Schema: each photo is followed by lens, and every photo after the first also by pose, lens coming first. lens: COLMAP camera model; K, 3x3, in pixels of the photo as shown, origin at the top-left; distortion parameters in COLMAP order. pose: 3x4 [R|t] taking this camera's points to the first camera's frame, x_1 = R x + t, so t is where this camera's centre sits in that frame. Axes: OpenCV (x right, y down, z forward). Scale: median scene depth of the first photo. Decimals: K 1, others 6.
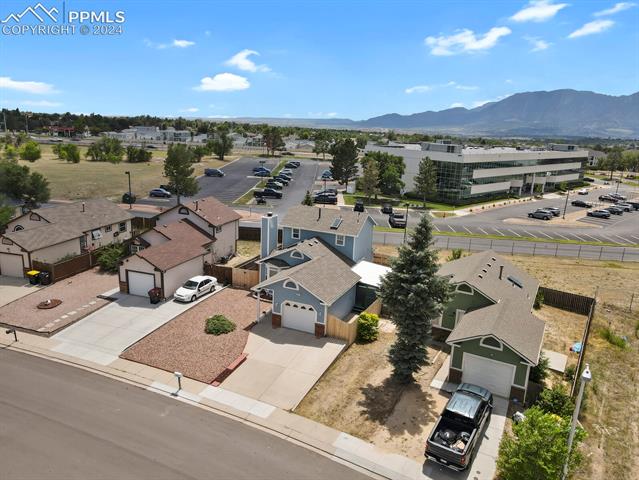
lens RADIAL K [[470.7, 0, 321.2], [0, 470.7, 240.1], [0, 0, 1]] dist [0.013794, 0.004368]
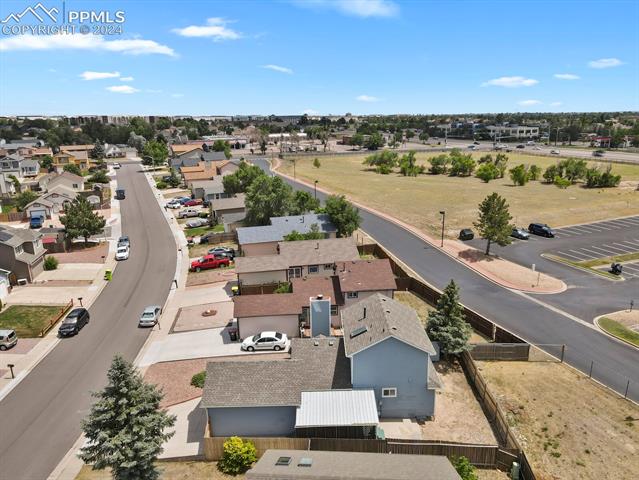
lens RADIAL K [[470.7, 0, 314.9], [0, 470.7, 240.8], [0, 0, 1]] dist [0.013794, 0.004368]
pose [[0.395124, 0.186630, -0.899470, 0.818847], [-0.180305, 0.975855, 0.123274, -0.320157], [0.900759, 0.113471, 0.419234, 0.661145]]
